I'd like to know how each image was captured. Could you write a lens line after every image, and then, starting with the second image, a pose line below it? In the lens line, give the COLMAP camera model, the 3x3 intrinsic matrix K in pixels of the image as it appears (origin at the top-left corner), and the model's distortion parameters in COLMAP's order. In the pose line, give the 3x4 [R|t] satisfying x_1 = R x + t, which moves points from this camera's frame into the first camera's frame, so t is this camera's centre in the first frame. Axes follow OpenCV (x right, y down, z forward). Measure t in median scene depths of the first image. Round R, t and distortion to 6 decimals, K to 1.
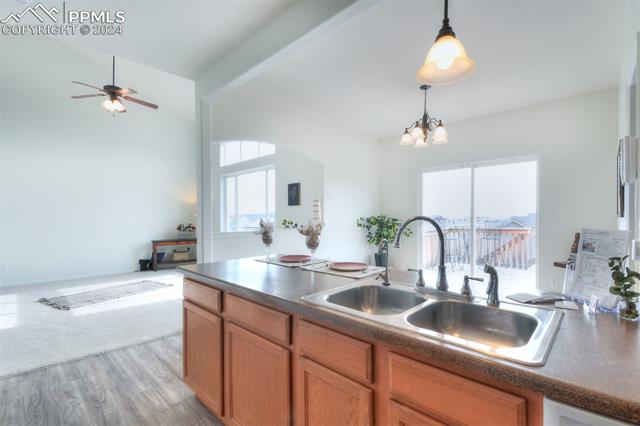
lens RADIAL K [[290.7, 0, 342.3], [0, 290.7, 225.8], [0, 0, 1]] dist [0.001291, -0.011898]
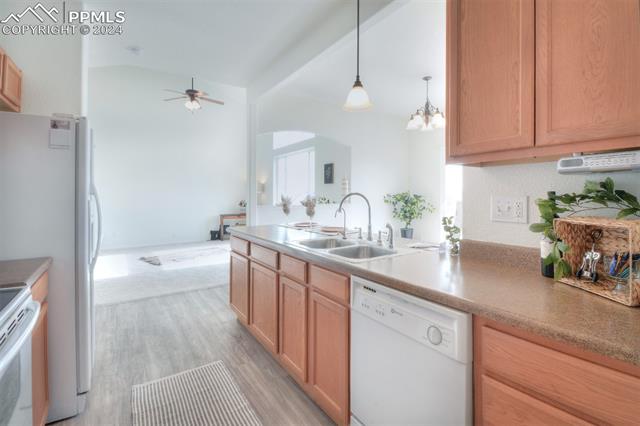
lens RADIAL K [[315.1, 0, 320.5], [0, 315.1, 197.2], [0, 0, 1]] dist [0.000134, -0.000033]
pose [[0.960353, 0.002277, -0.278776, 0.153741], [-0.008108, 0.999772, -0.019767, 0.007322], [0.278668, 0.021243, 0.960153, -0.186921]]
